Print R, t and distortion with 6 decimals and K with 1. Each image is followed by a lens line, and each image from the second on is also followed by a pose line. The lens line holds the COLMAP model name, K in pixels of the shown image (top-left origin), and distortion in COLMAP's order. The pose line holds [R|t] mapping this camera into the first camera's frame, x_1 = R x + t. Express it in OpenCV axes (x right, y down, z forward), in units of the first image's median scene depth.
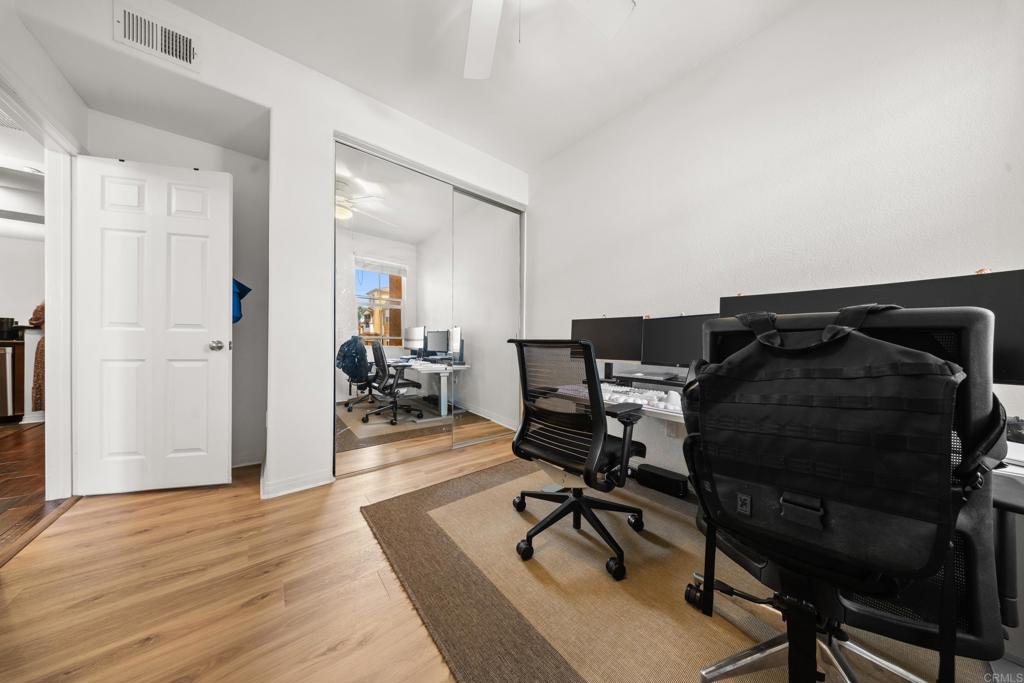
lens RADIAL K [[301.5, 0, 505.4], [0, 301.5, 343.8], [0, 0, 1]] dist [0.001586, -0.000431]
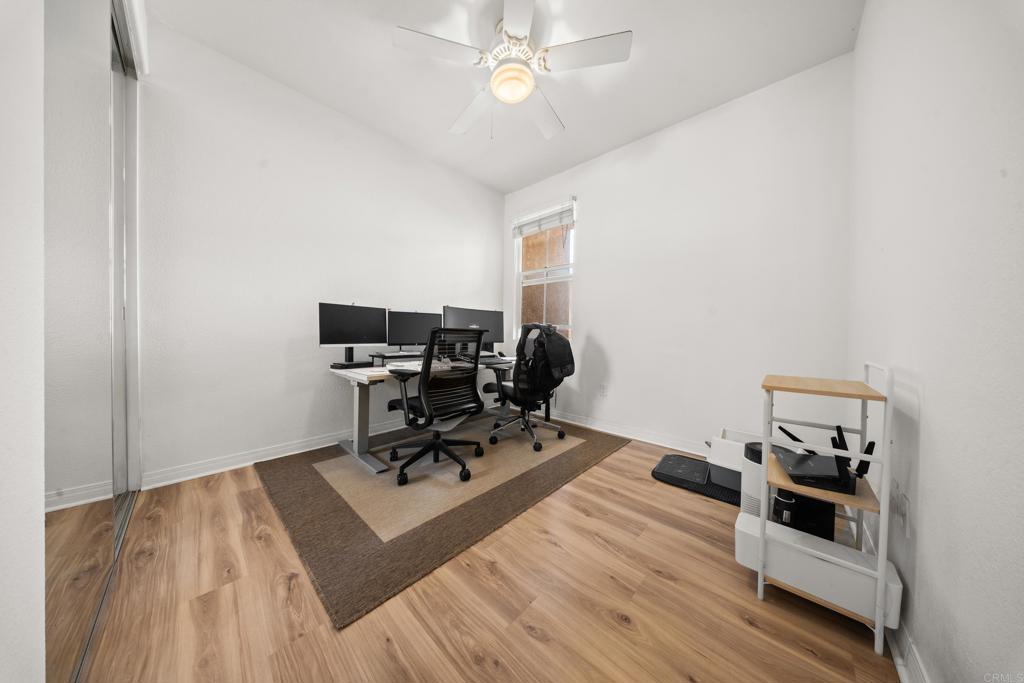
lens RADIAL K [[301.5, 0, 506.4], [0, 301.5, 336.7], [0, 0, 1]] dist [0.001586, -0.000431]
pose [[-0.140268, -0.017047, 0.989967, -0.985079], [-0.006058, 0.999848, 0.016359, 0.004135], [-0.990095, -0.003703, -0.140350, 0.729504]]
